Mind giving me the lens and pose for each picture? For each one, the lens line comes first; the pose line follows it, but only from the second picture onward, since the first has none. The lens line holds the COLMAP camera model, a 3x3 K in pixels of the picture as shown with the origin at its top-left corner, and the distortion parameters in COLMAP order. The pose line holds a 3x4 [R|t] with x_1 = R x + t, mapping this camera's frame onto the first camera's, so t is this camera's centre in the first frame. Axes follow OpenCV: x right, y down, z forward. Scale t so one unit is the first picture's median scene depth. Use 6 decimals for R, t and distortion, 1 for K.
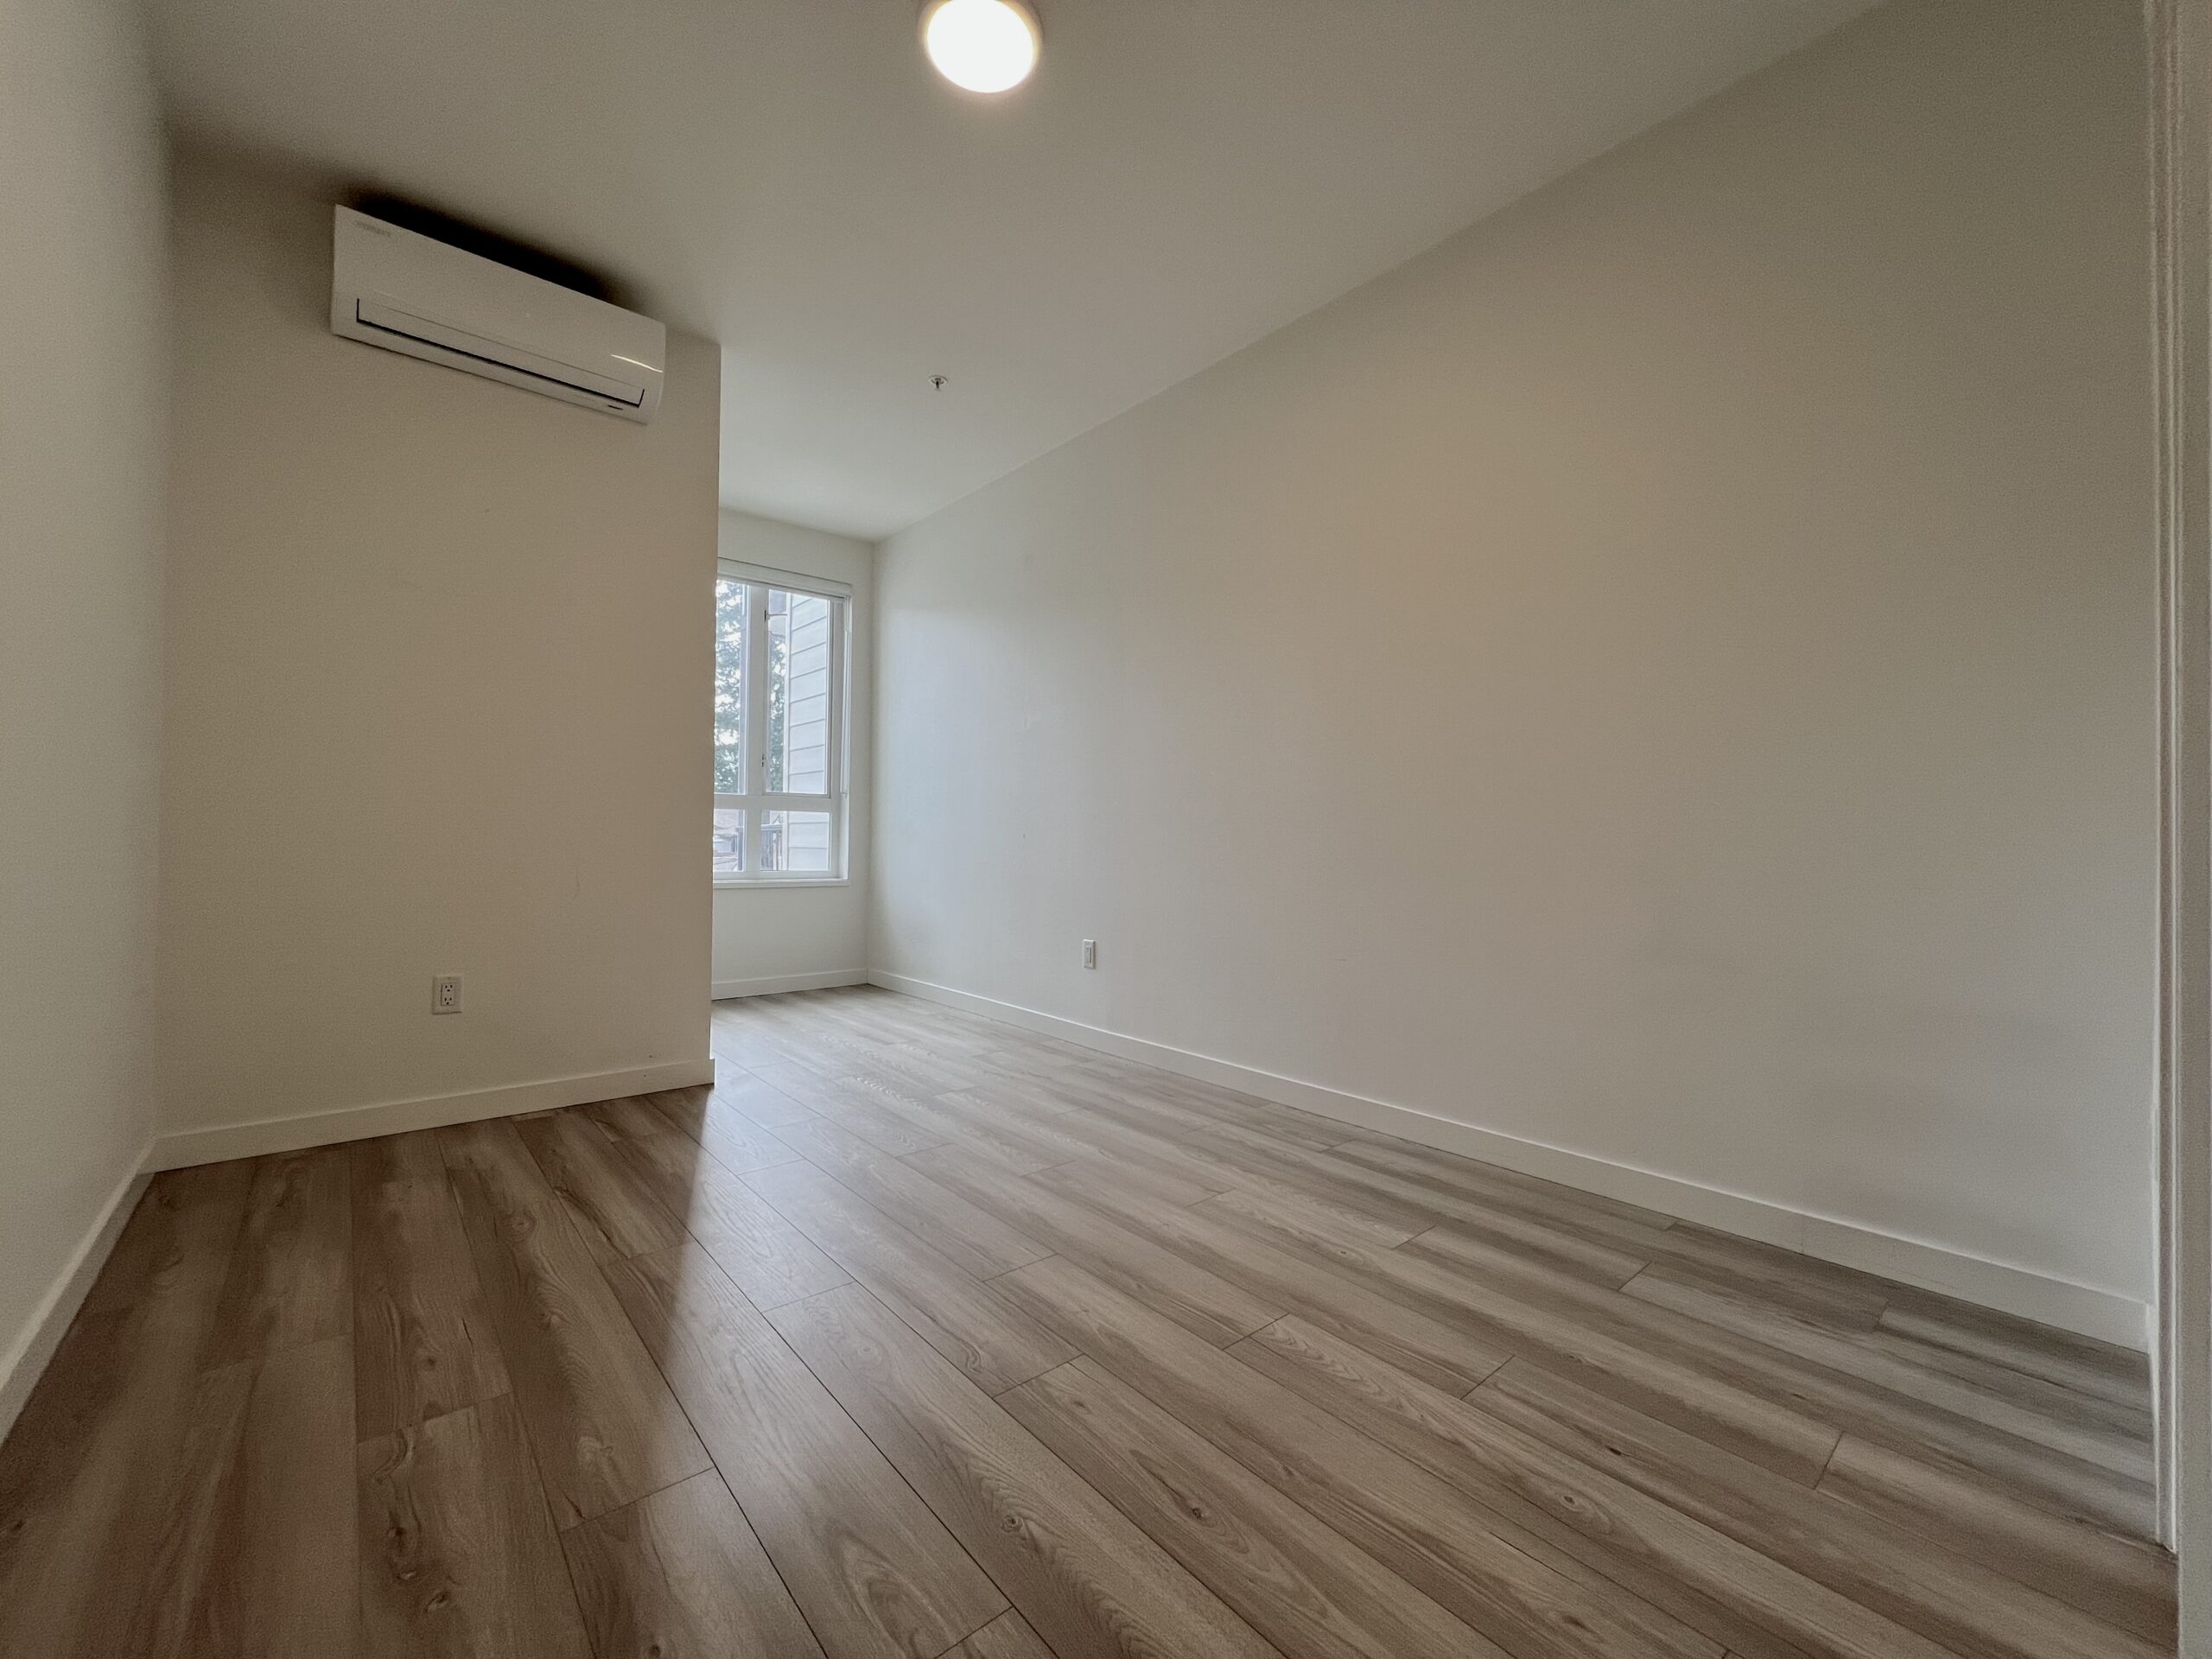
lens RADIAL K [[878.5, 0, 1099.1], [0, 878.5, 829.7], [0, 0, 1]] dist [-0.002626, 0.000538]
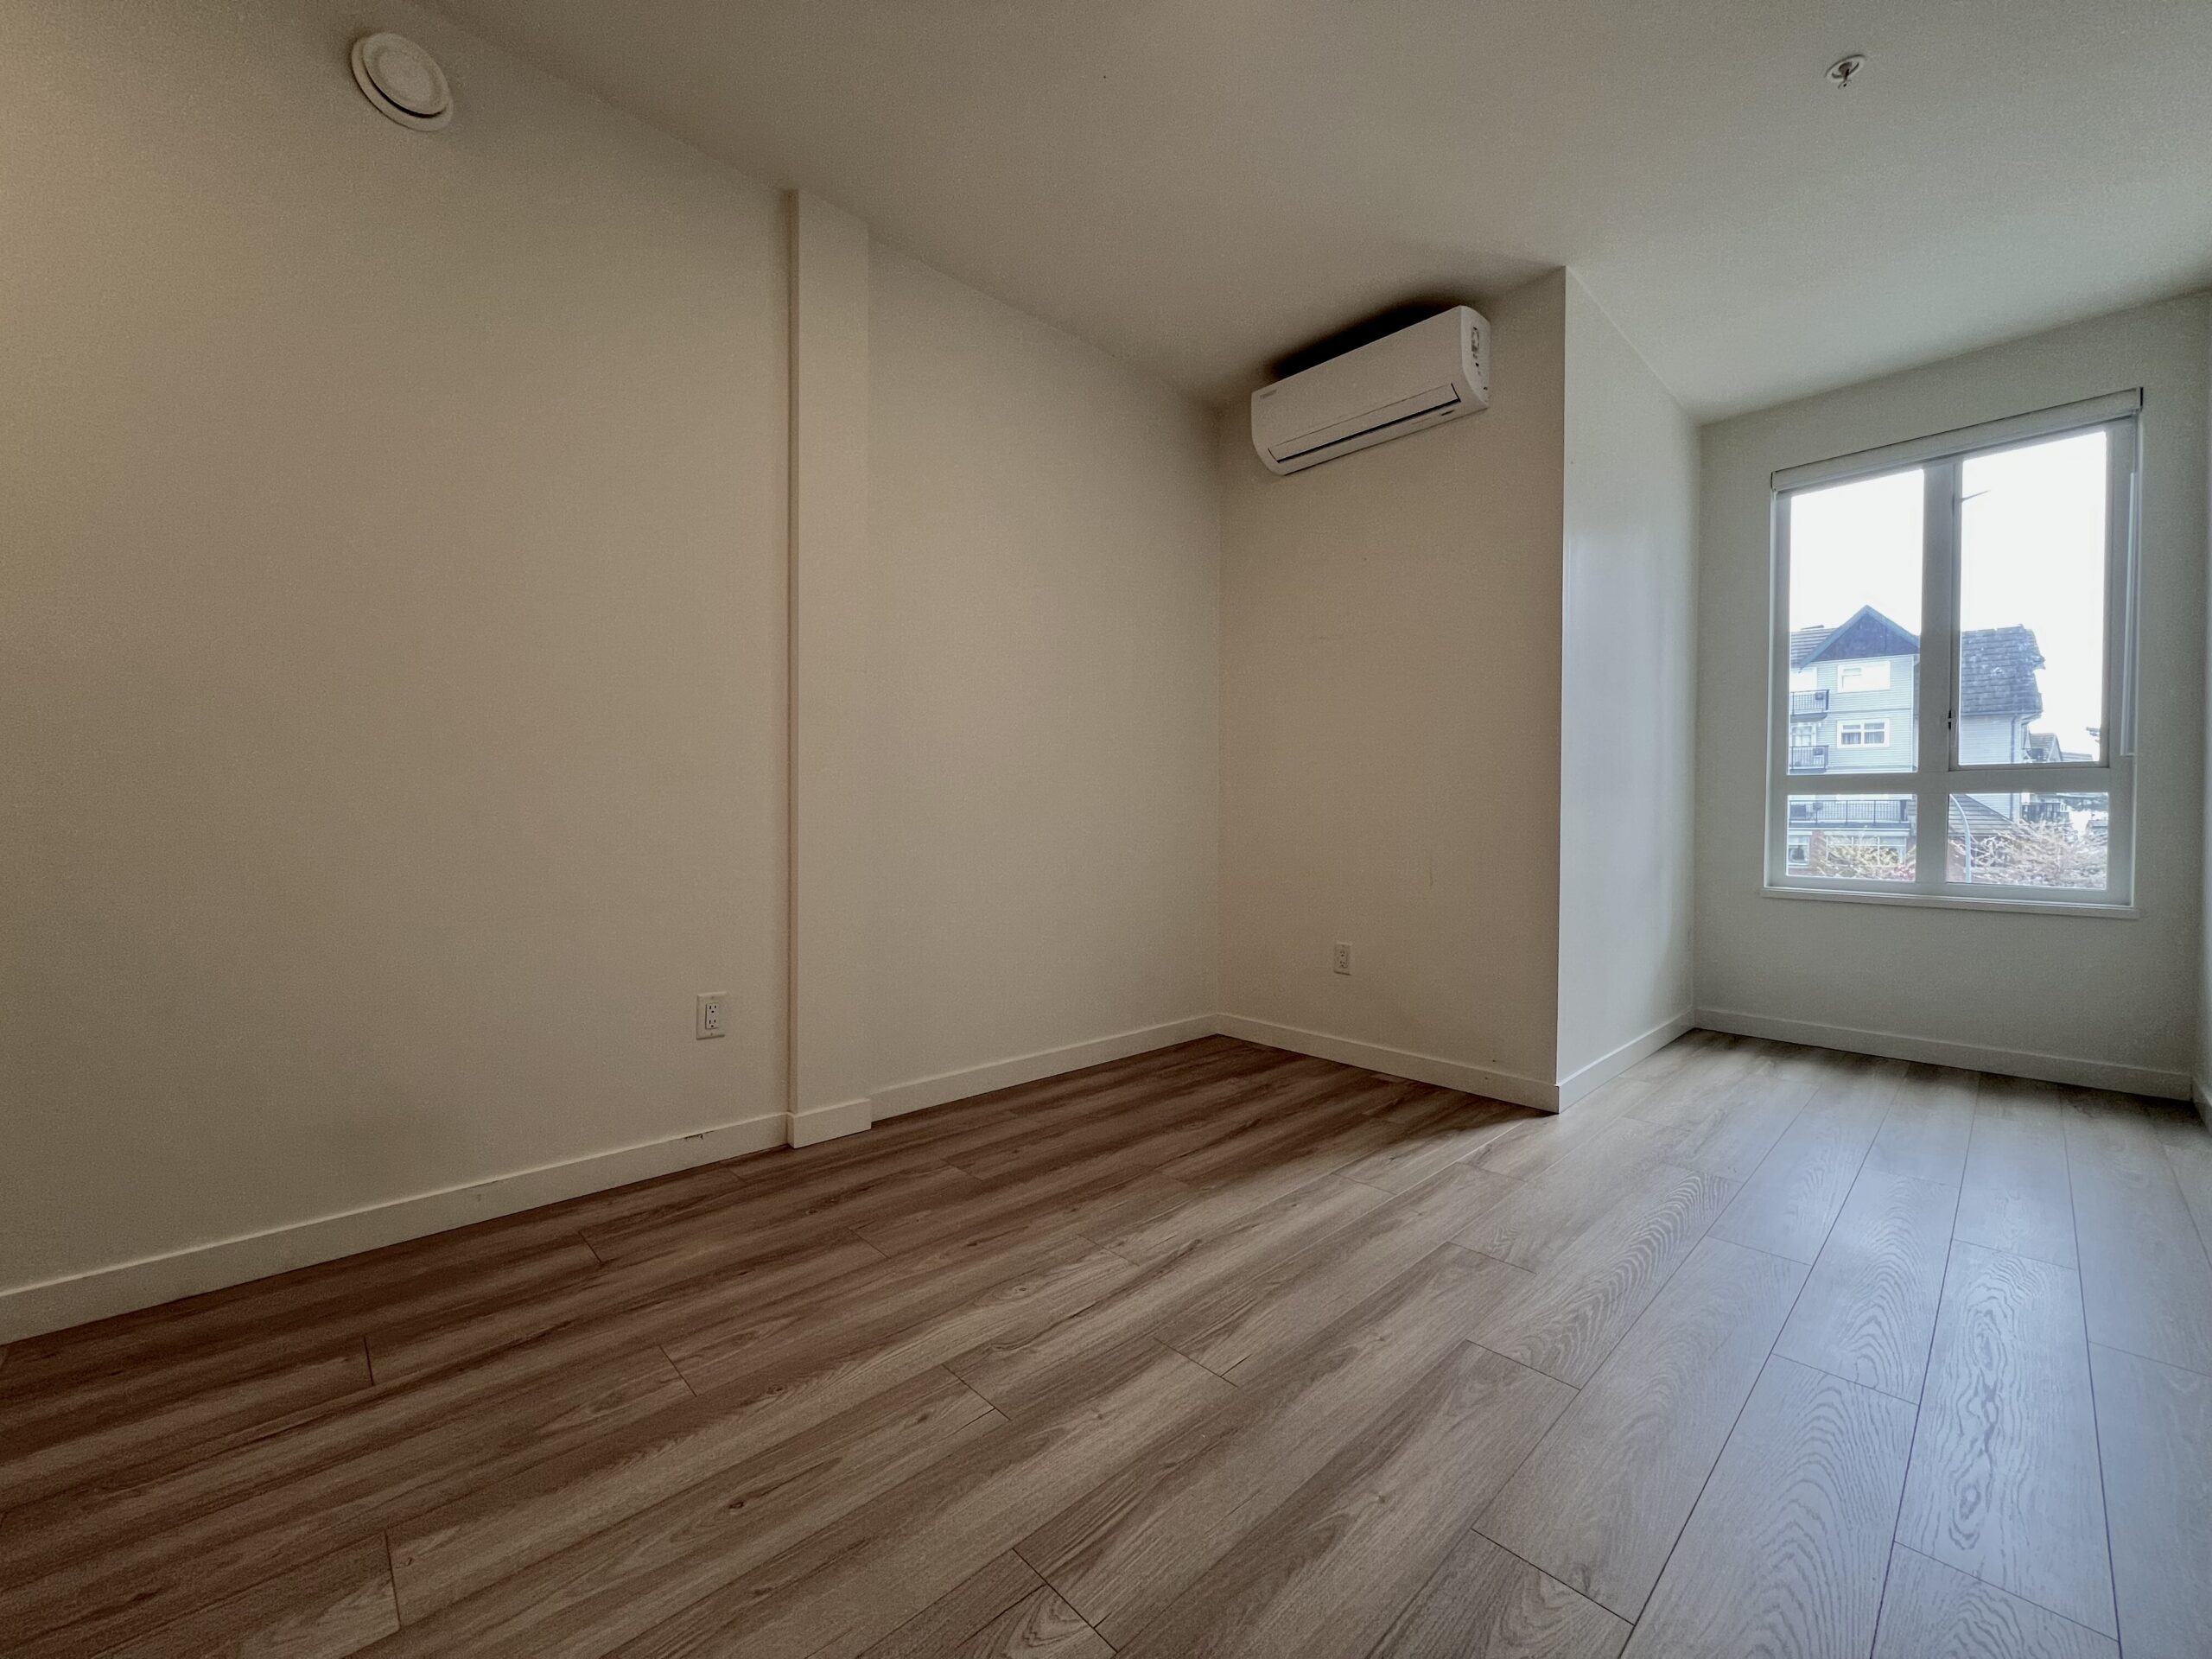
lens RADIAL K [[884.0, 0, 1101.0], [0, 884.0, 827.4], [0, 0, 1]] dist [-0.002600, -0.000127]
pose [[0.046812, -0.001659, -0.998902, 0.613000], [0.007621, 0.999970, -0.001304, -0.000613], [0.998875, -0.007551, 0.046823, 0.733336]]
